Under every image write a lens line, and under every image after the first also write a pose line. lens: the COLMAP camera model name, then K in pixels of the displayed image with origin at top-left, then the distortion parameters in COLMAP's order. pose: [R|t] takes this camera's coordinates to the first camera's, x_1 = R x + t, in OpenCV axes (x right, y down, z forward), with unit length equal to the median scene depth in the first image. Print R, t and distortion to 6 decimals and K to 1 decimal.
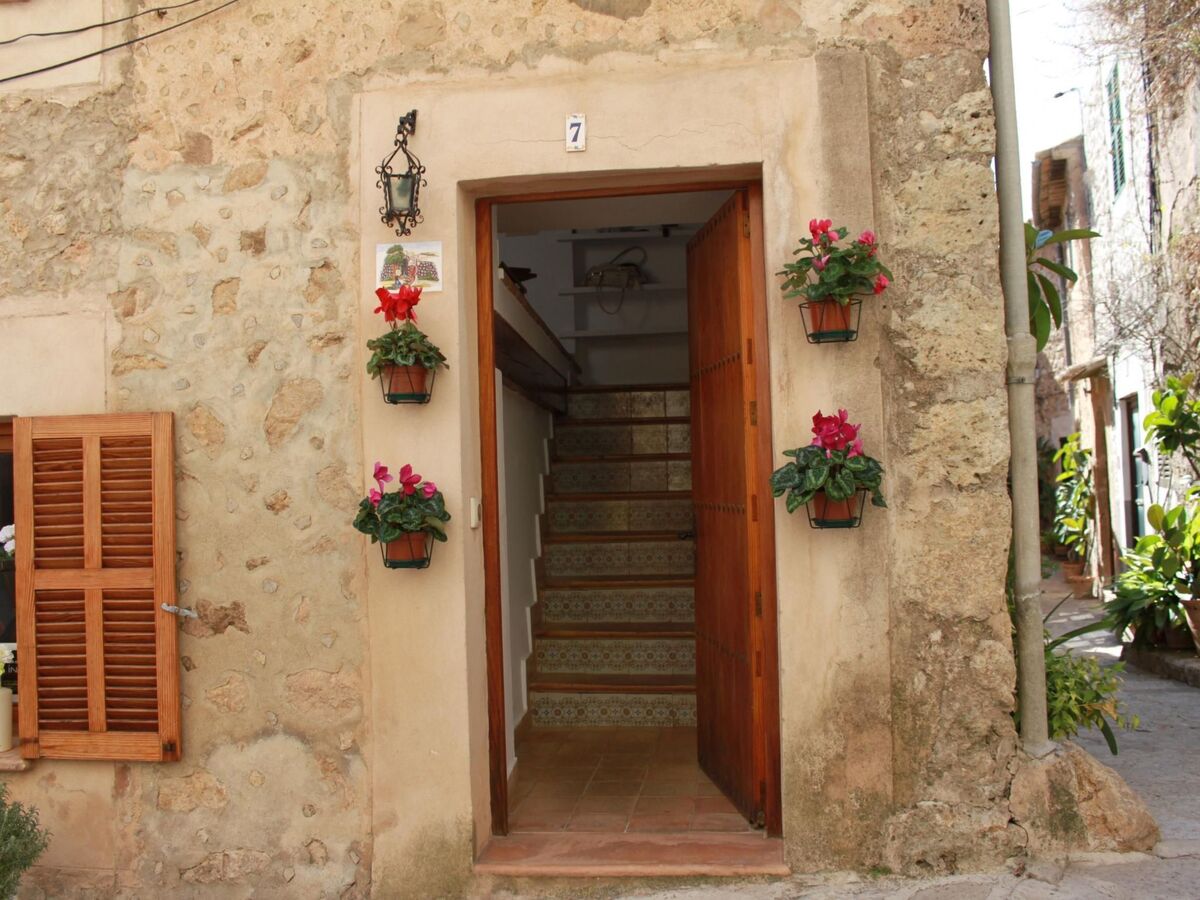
lens RADIAL K [[1113.1, 0, 600.0], [0, 1113.1, 450.0], [0, 0, 1]] dist [-0.166983, 0.149034]
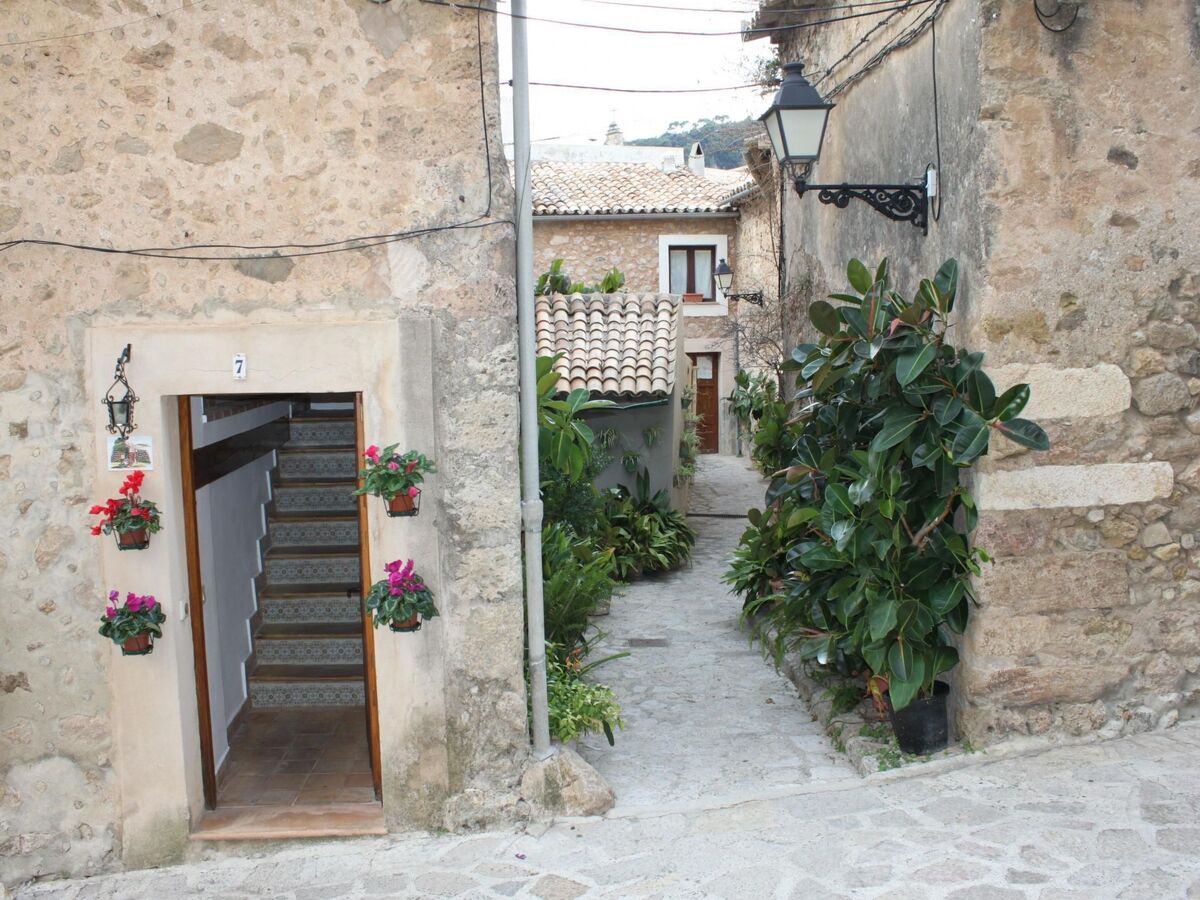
lens RADIAL K [[1113.1, 0, 600.0], [0, 1113.1, 450.0], [0, 0, 1]] dist [-0.166983, 0.149034]
pose [[0.984112, -0.008682, 0.177335, 0.197891], [-0.012817, 0.992724, 0.119731, -0.365325], [-0.177084, -0.120101, 0.976840, -0.557682]]
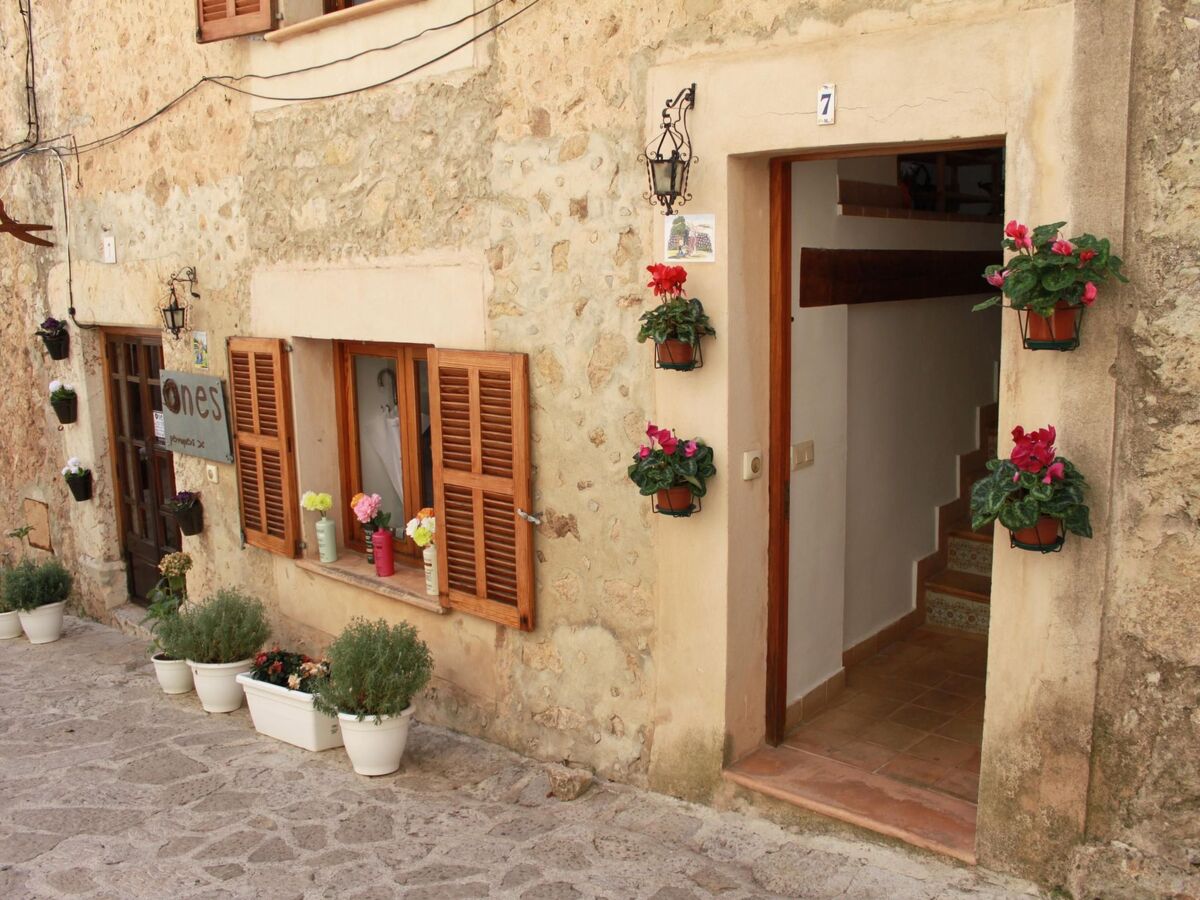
lens RADIAL K [[1113.1, 0, 600.0], [0, 1113.1, 450.0], [0, 0, 1]] dist [-0.166983, 0.149034]
pose [[0.810441, 0.113370, -0.574746, 0.410038], [0.013625, 0.977182, 0.211964, -0.199755], [0.585662, -0.179615, 0.790404, 0.065984]]
